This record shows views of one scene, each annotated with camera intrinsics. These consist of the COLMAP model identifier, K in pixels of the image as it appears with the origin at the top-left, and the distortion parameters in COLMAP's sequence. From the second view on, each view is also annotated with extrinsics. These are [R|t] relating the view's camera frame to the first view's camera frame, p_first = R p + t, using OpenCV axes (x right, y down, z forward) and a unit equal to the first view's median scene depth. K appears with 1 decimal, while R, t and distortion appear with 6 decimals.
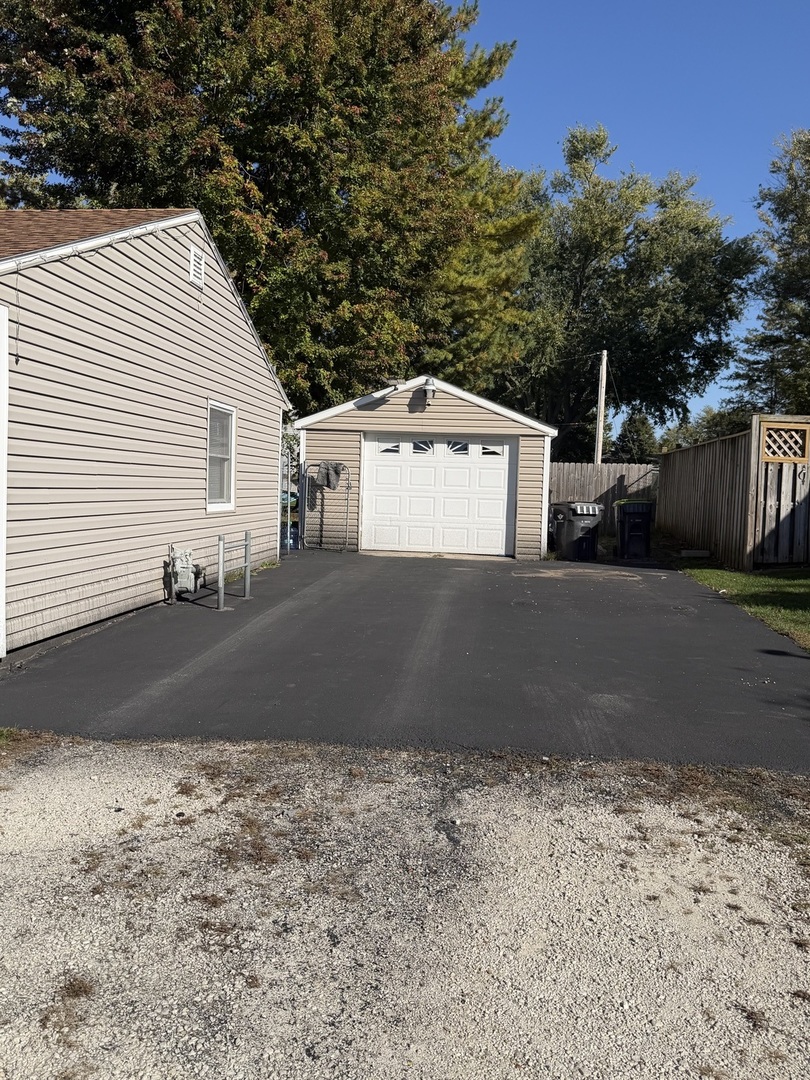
lens RADIAL K [[763.6, 0, 420.6], [0, 763.6, 538.4], [0, 0, 1]] dist [0.142048, -0.256903]
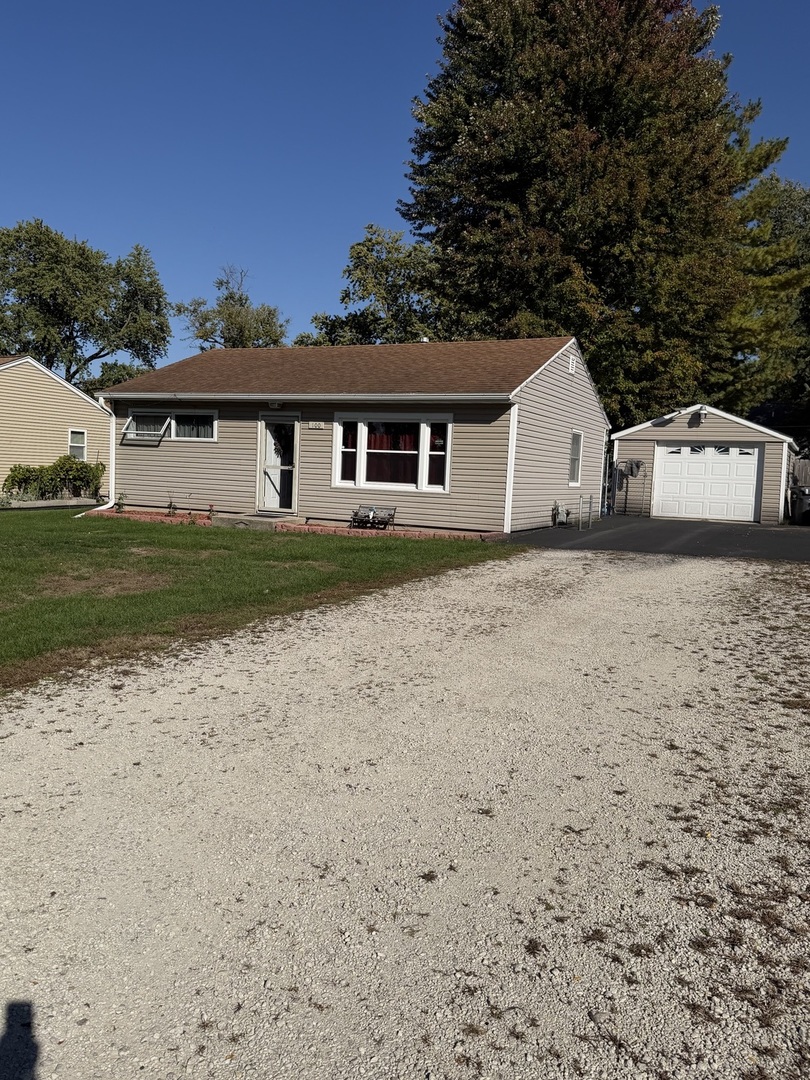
lens RADIAL K [[763.6, 0, 420.6], [0, 763.6, 538.4], [0, 0, 1]] dist [0.142048, -0.256903]
pose [[0.930363, 0.036907, -0.364778, 0.059865], [-0.035975, 0.999309, 0.009351, 0.062681], [0.364871, 0.004423, 0.931048, -0.640199]]
